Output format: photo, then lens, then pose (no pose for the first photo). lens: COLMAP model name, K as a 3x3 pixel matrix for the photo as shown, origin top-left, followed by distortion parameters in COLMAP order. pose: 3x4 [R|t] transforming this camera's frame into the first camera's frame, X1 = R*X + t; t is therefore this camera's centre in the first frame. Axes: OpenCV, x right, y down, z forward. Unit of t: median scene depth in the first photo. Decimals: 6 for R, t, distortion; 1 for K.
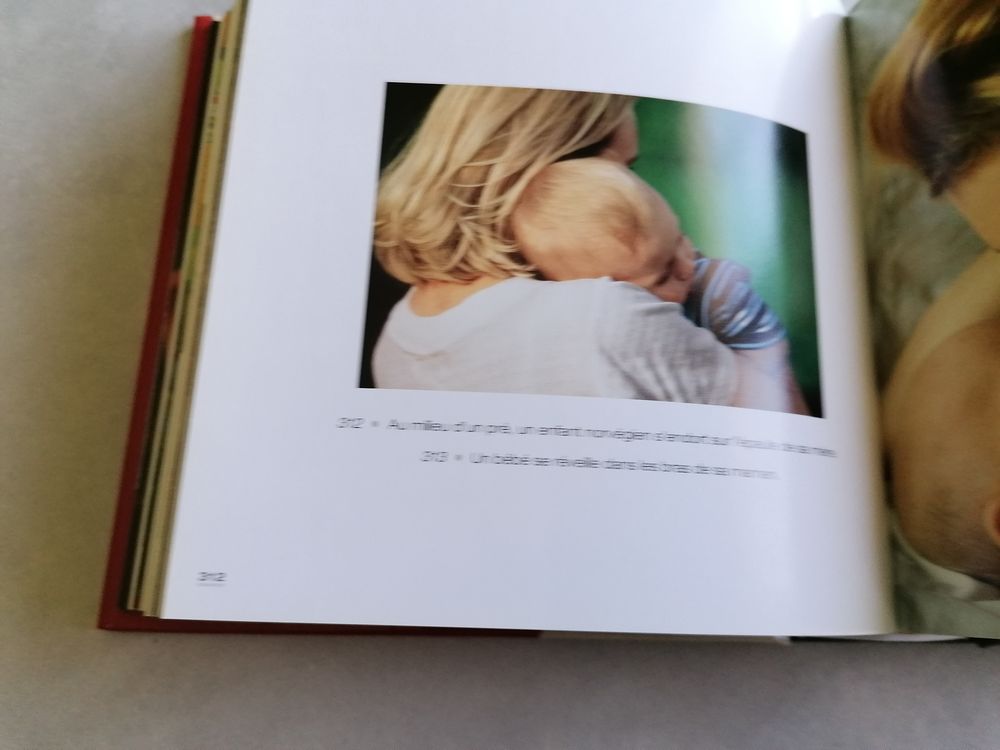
lens RADIAL K [[846.8, 0, 500.0], [0, 846.8, 375.0], [0, 0, 1]] dist [-0.001454, -0.006634]
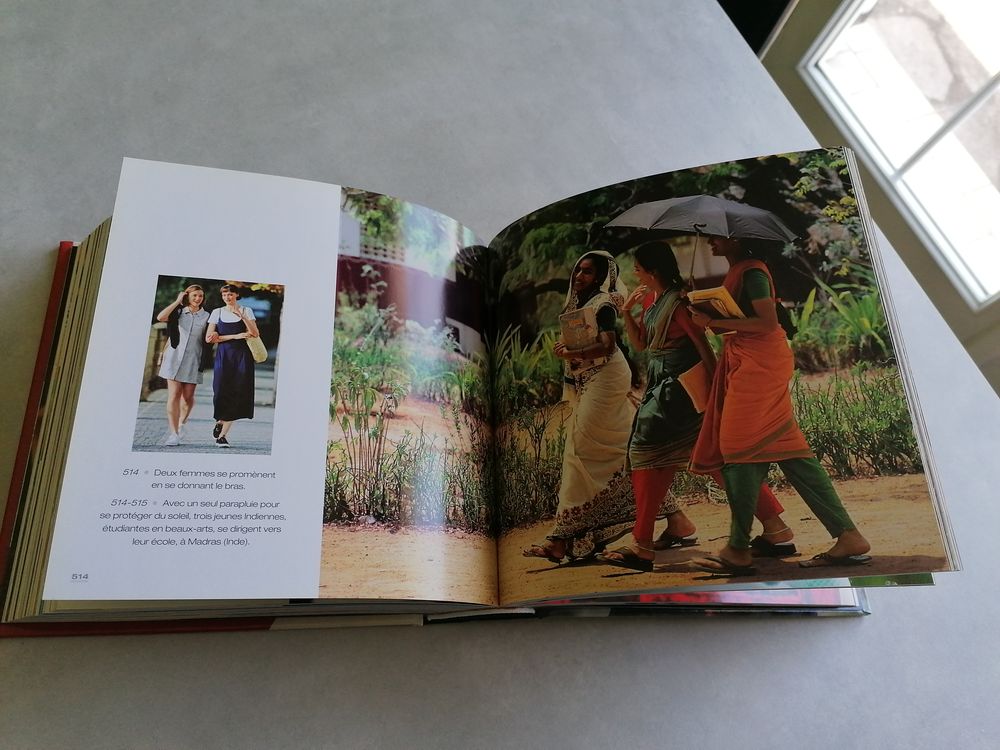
lens RADIAL K [[777.7, 0, 500.0], [0, 777.7, 375.0], [0, 0, 1]] dist [0.042923, -0.002221]
pose [[0.984025, 0.002528, 0.178013, 0.247121], [0.021449, 0.990932, -0.132639, 0.035961], [-0.176735, 0.134338, 0.975048, -0.741025]]
